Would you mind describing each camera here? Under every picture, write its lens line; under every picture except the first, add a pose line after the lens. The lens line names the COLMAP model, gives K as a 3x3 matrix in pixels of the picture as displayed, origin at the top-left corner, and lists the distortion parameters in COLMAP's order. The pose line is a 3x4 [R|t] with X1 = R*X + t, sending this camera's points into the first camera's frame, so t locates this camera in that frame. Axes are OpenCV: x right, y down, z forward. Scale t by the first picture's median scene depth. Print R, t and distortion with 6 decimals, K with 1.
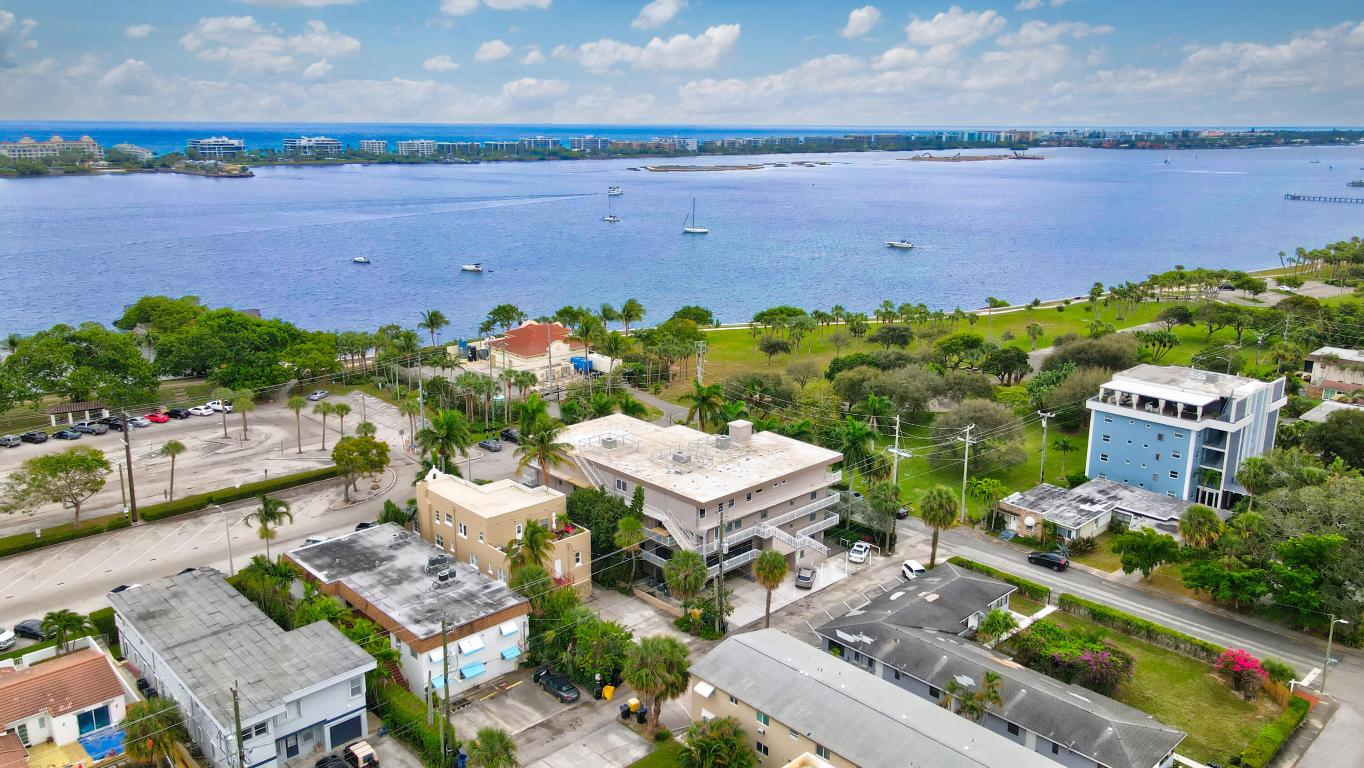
lens RADIAL K [[1001.3, 0, 684.8], [0, 1001.3, 373.5], [0, 0, 1]] dist [-0.001757, 0.038806]
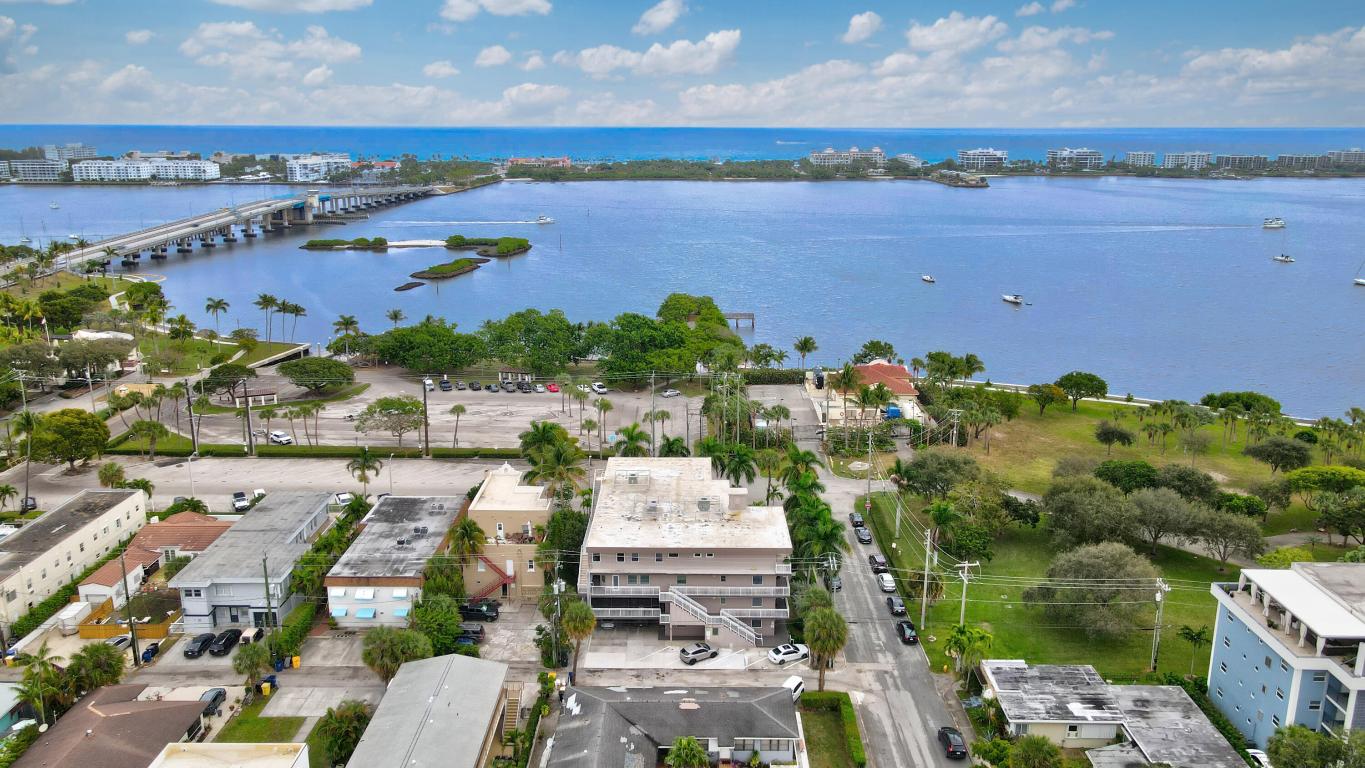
lens RADIAL K [[1002.1, 0, 685.3], [0, 1002.1, 373.5], [0, 0, 1]] dist [-0.001757, 0.038806]
pose [[0.724176, 0.163564, -0.669938, 0.641042], [-0.167695, 0.984073, 0.058988, -0.110262], [0.668916, 0.069627, 0.740070, 0.208376]]
